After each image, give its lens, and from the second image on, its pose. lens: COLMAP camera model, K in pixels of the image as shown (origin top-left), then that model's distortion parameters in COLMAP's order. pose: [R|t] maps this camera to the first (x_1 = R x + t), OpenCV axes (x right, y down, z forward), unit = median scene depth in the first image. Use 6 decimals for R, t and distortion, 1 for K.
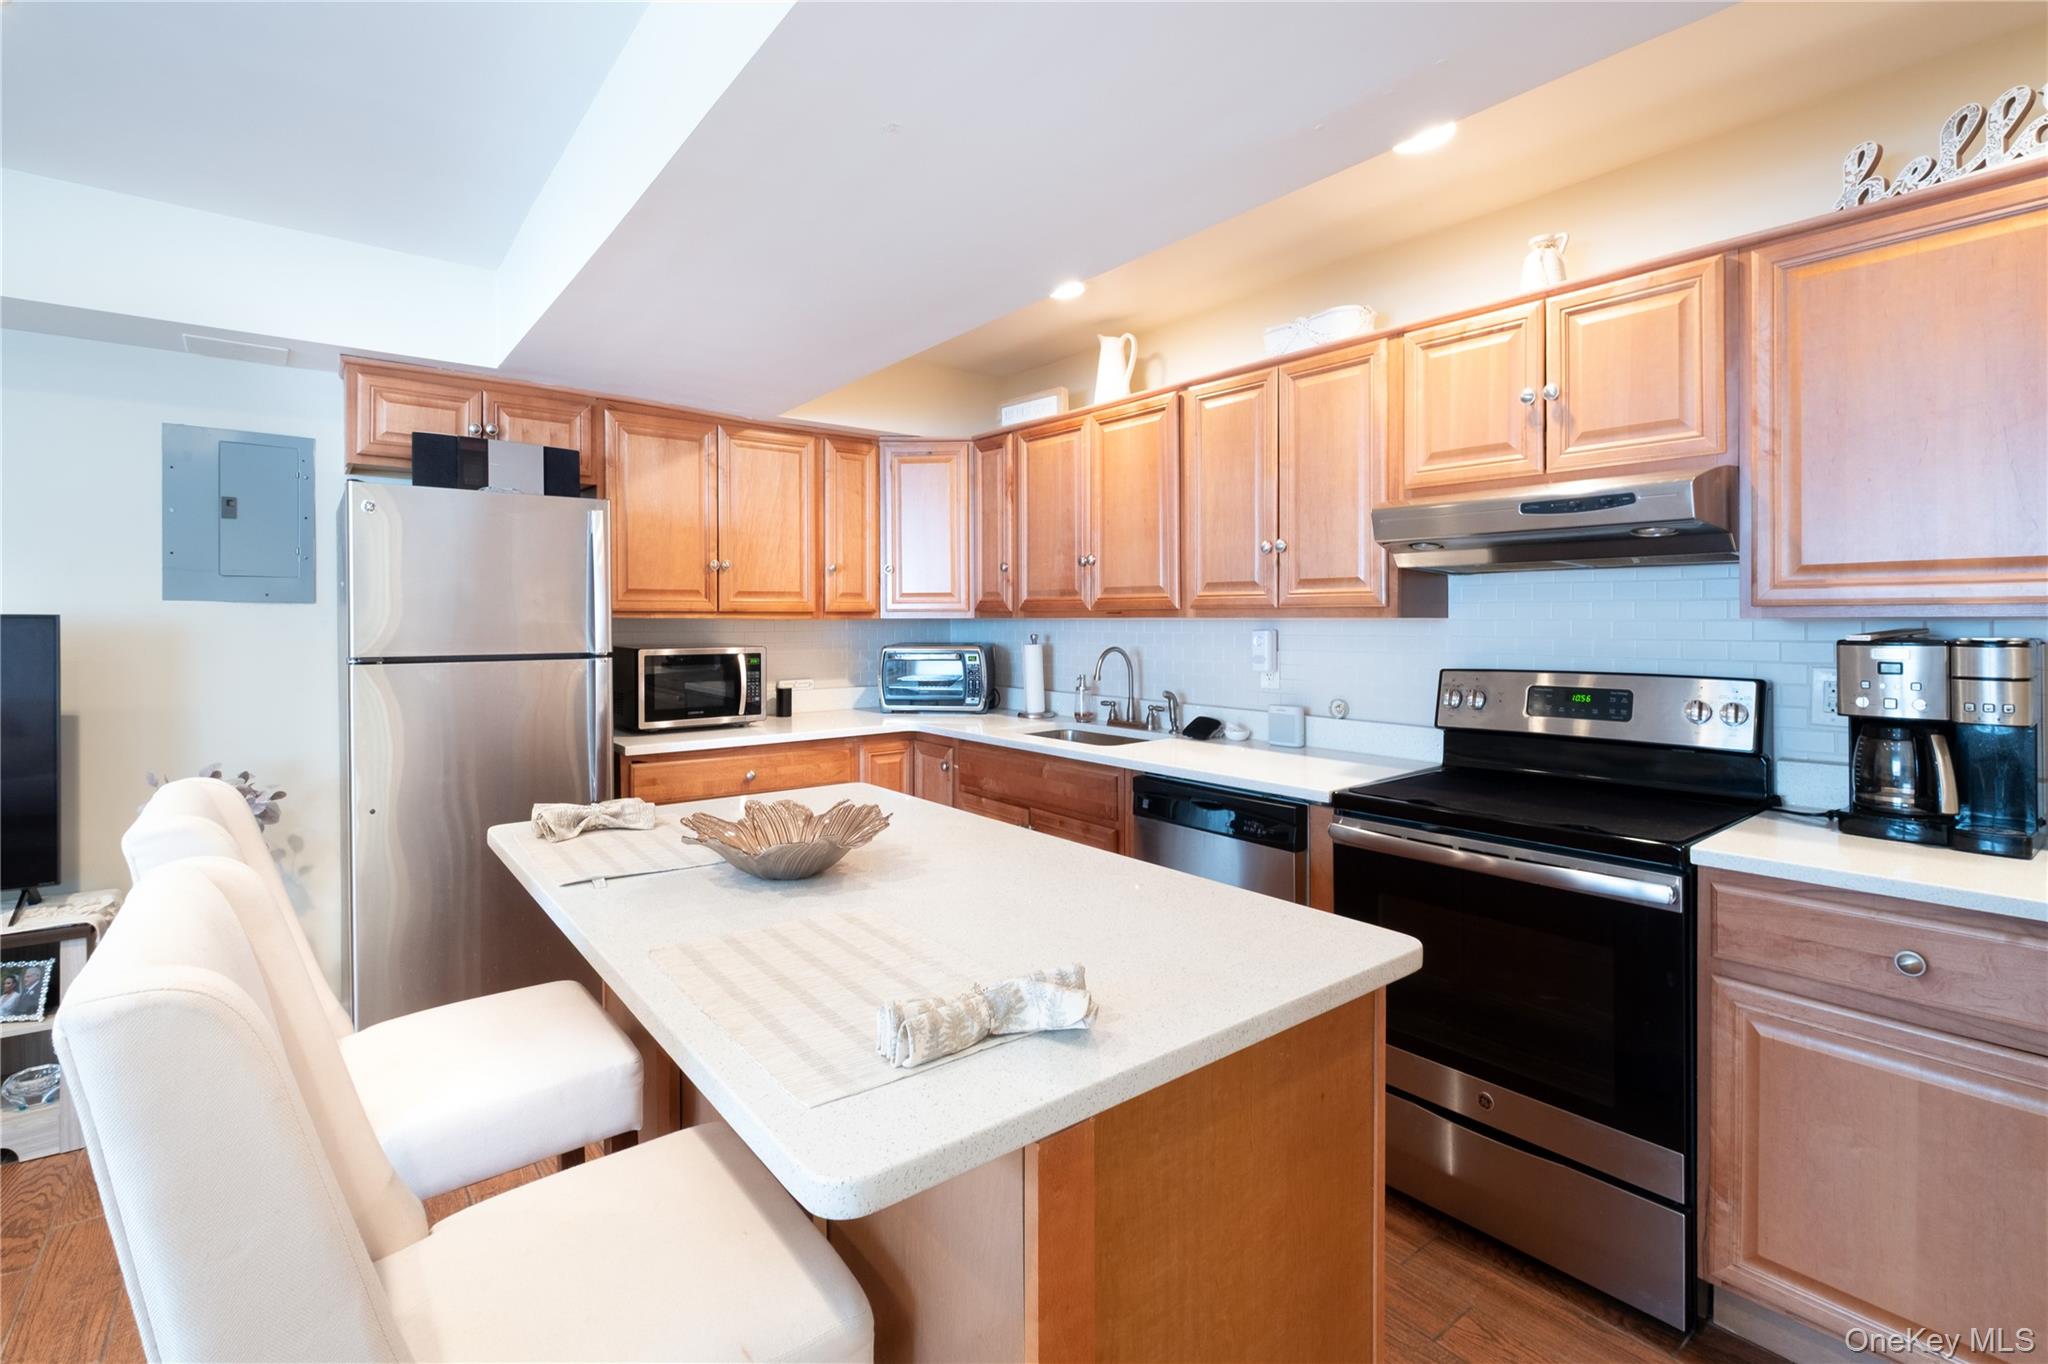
lens RADIAL K [[913.1, 0, 1028.5], [0, 913.1, 622.8], [0, 0, 1]] dist [0.003083, 0.000715]
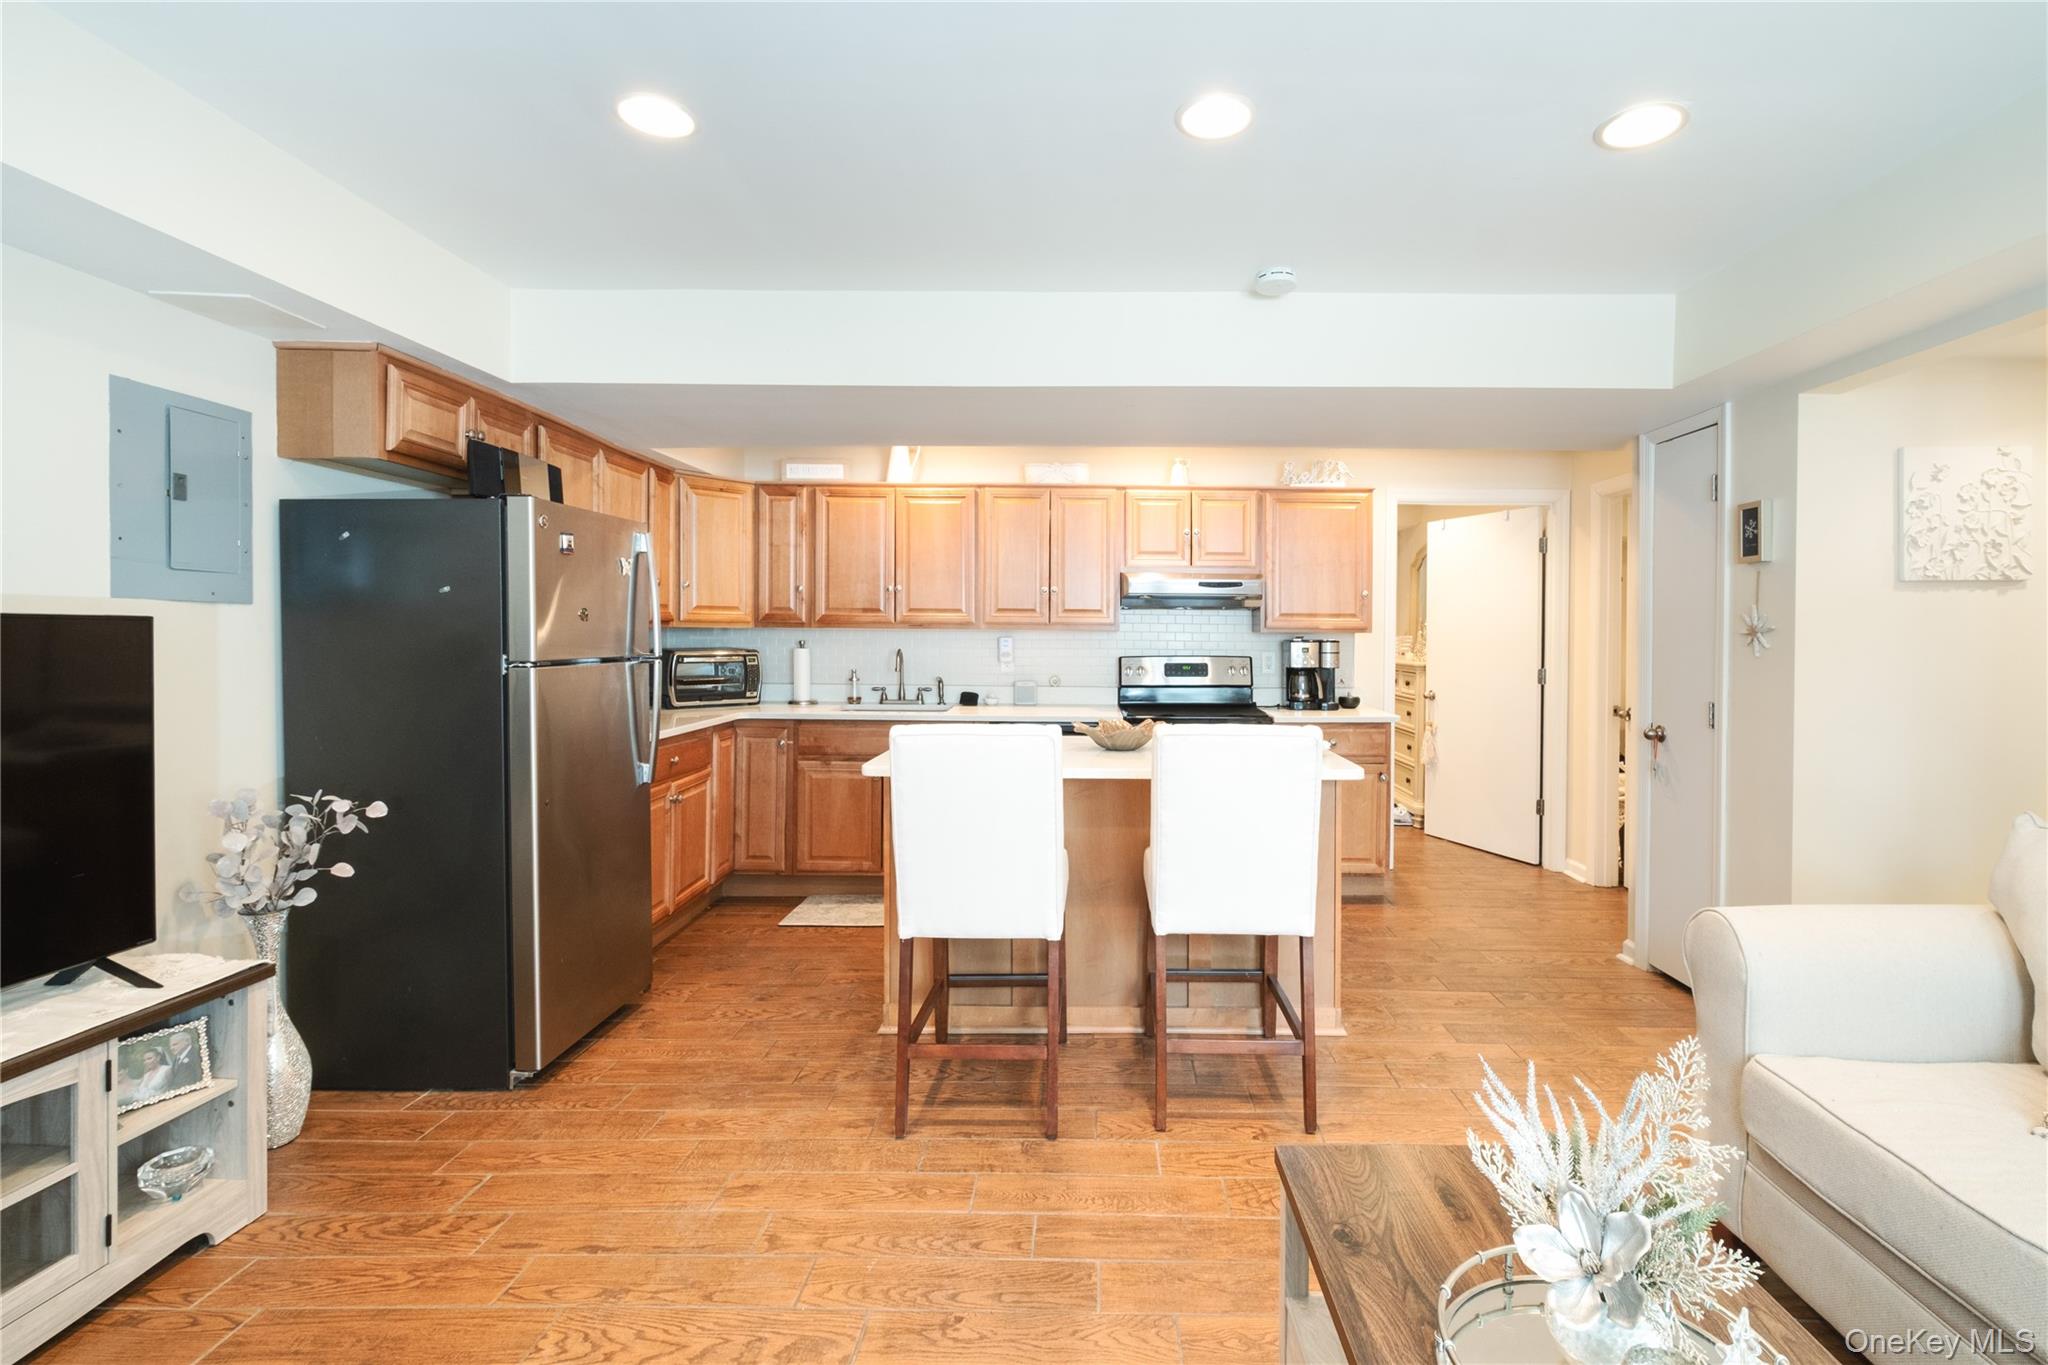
lens RADIAL K [[913.1, 0, 1028.5], [0, 913.1, 623.3], [0, 0, 1]] dist [0.003083, 0.000715]
pose [[0.653538, 0.012994, 0.756782, -0.939050], [-0.006047, 0.999910, -0.011947, 0.002602], [-0.756870, 0.003231, 0.653558, -0.113062]]
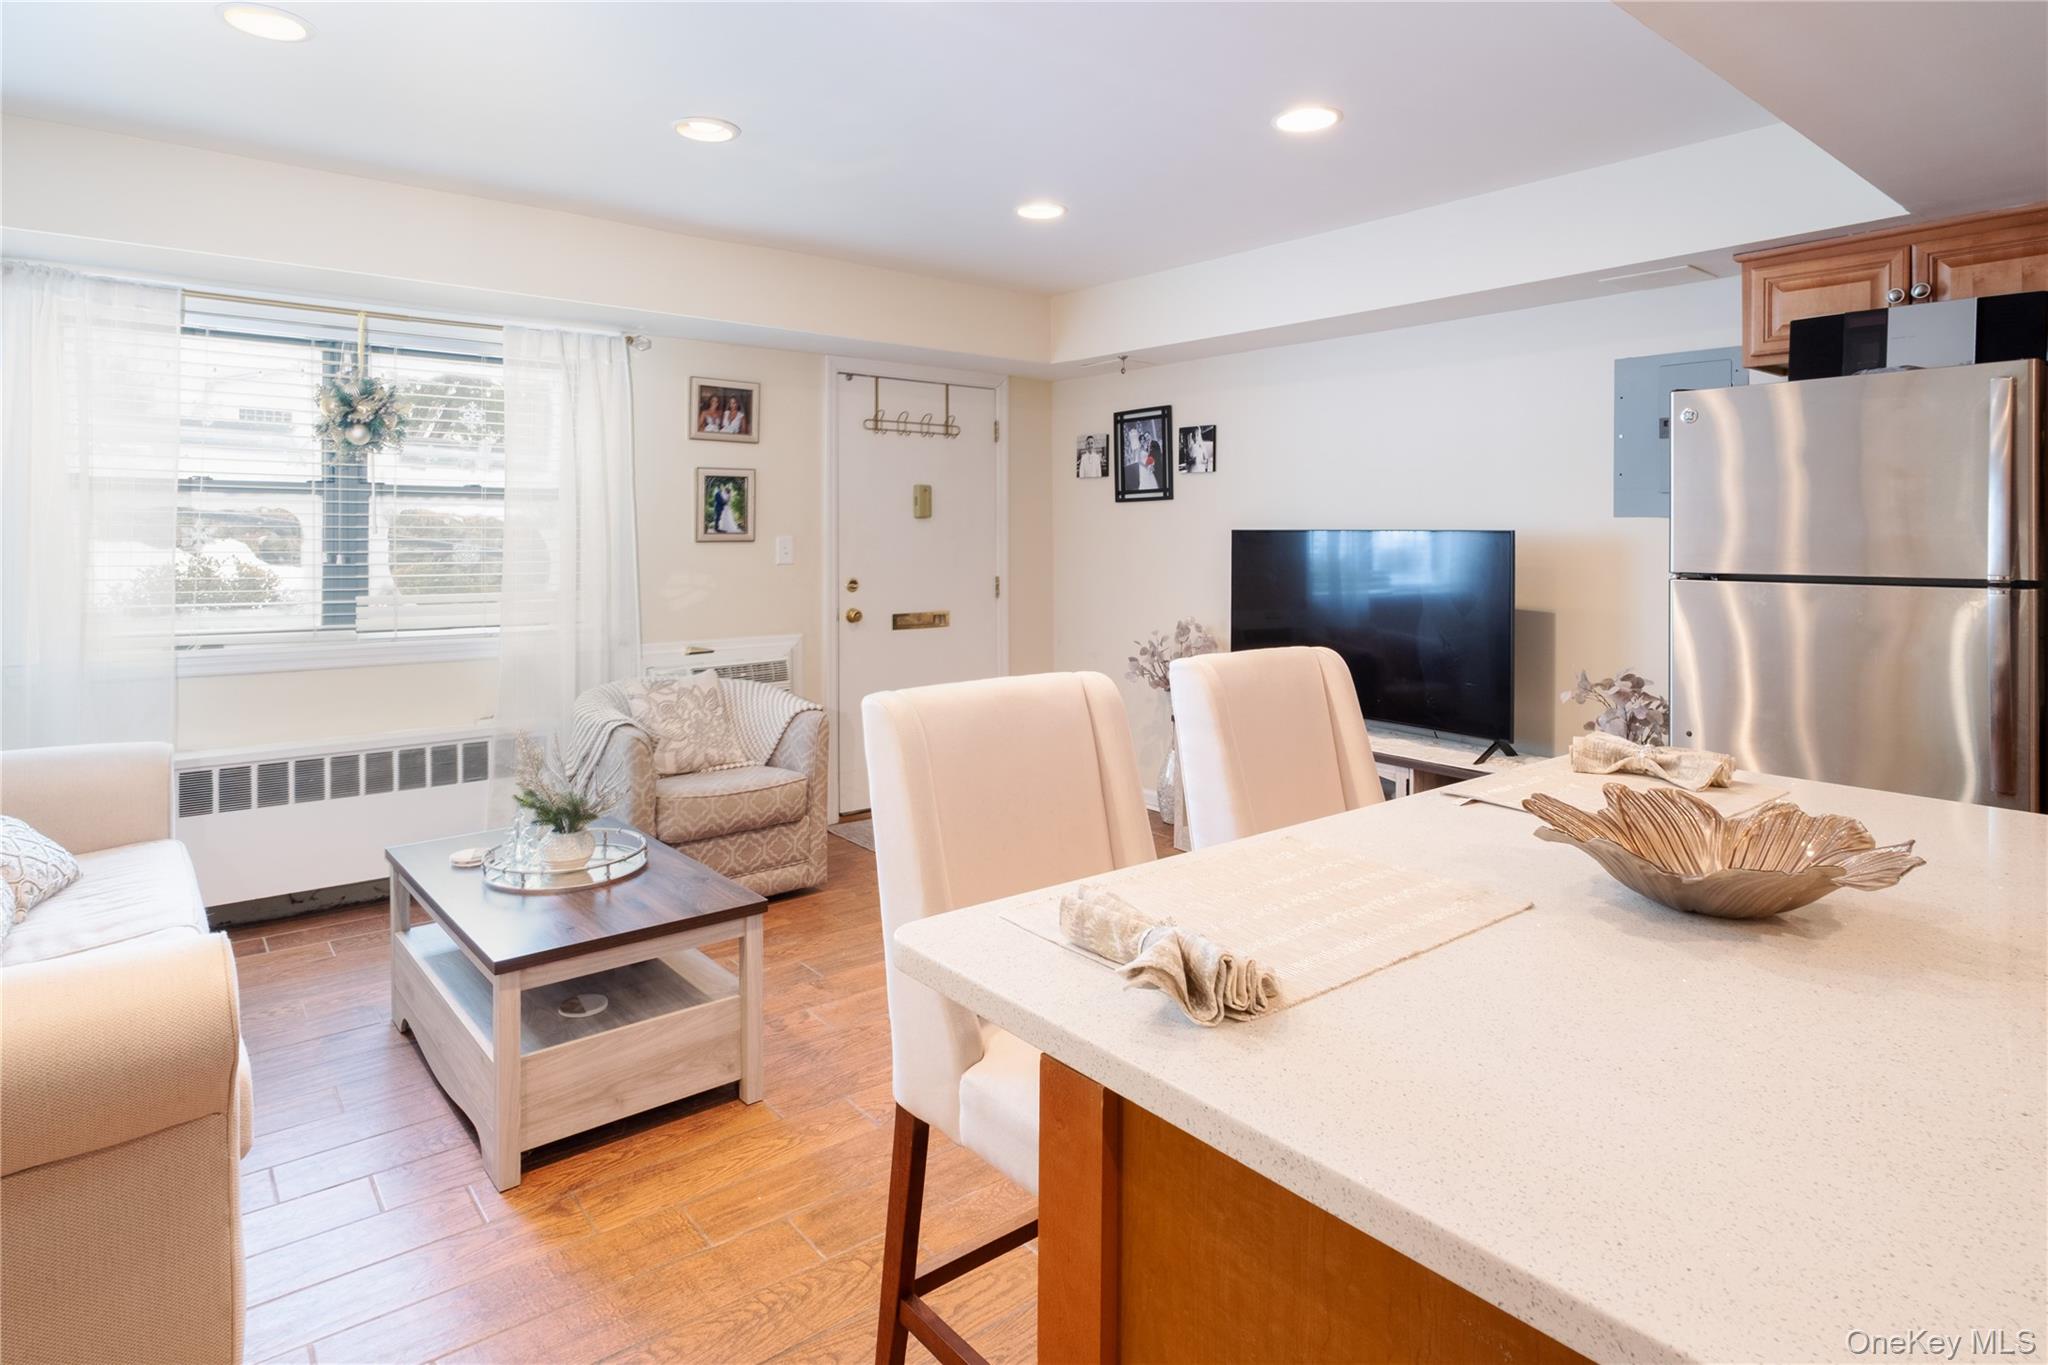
lens RADIAL K [[990.7, 0, 1023.0], [0, 990.7, 540.7], [0, 0, 1]] dist [0.000010, 0.000069]
pose [[0.078143, 0.006154, -0.996923, 0.235000], [-0.006063, 0.999965, 0.005697, 0.002626], [0.996924, 0.005599, 0.078177, 0.196545]]
